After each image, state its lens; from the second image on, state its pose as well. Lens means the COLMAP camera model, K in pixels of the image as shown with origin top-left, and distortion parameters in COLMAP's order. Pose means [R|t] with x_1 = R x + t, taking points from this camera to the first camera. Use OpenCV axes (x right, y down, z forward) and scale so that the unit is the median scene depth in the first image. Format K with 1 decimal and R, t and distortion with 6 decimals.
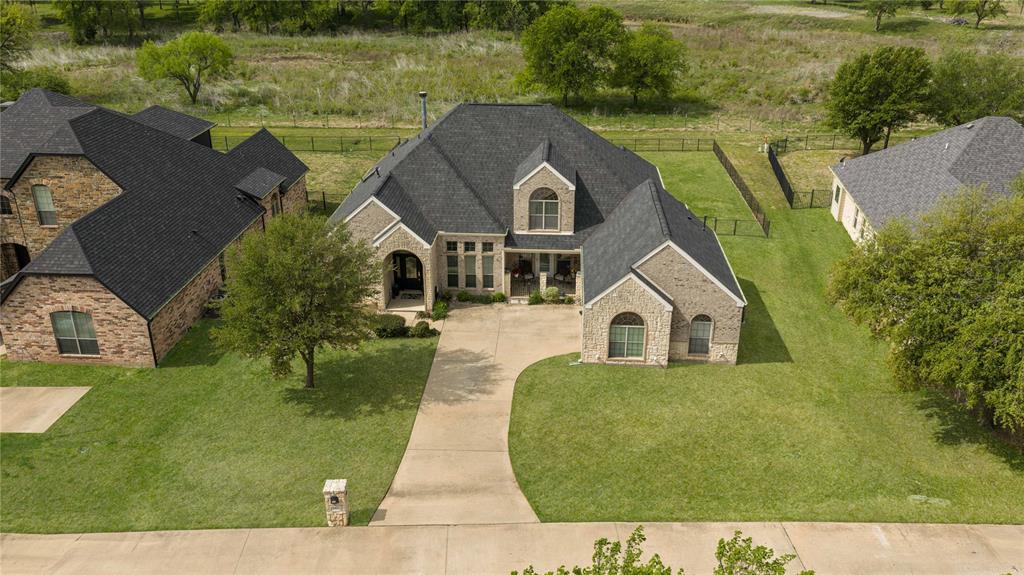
lens RADIAL K [[852.6, 0, 512.0], [0, 852.6, 287.5], [0, 0, 1]] dist [0.025303, -0.047865]
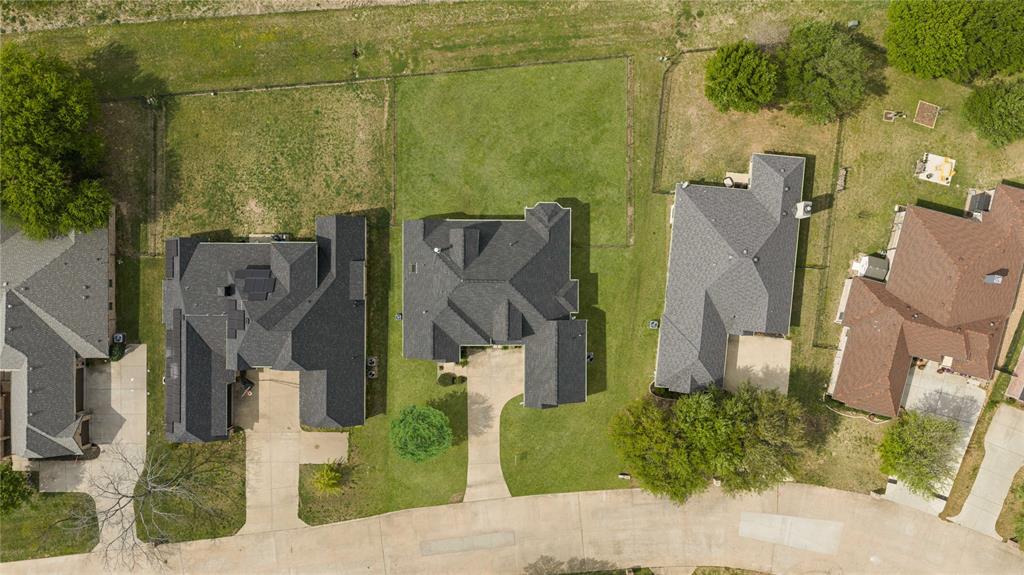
lens RADIAL K [[852.6, 0, 512.0], [0, 852.6, 287.5], [0, 0, 1]] dist [0.025303, -0.047865]
pose [[0.998118, -0.061315, 0.000450, 0.059414], [0.022847, 0.378704, 0.925236, -2.270452], [-0.056901, -0.923484, 0.379393, 0.301582]]
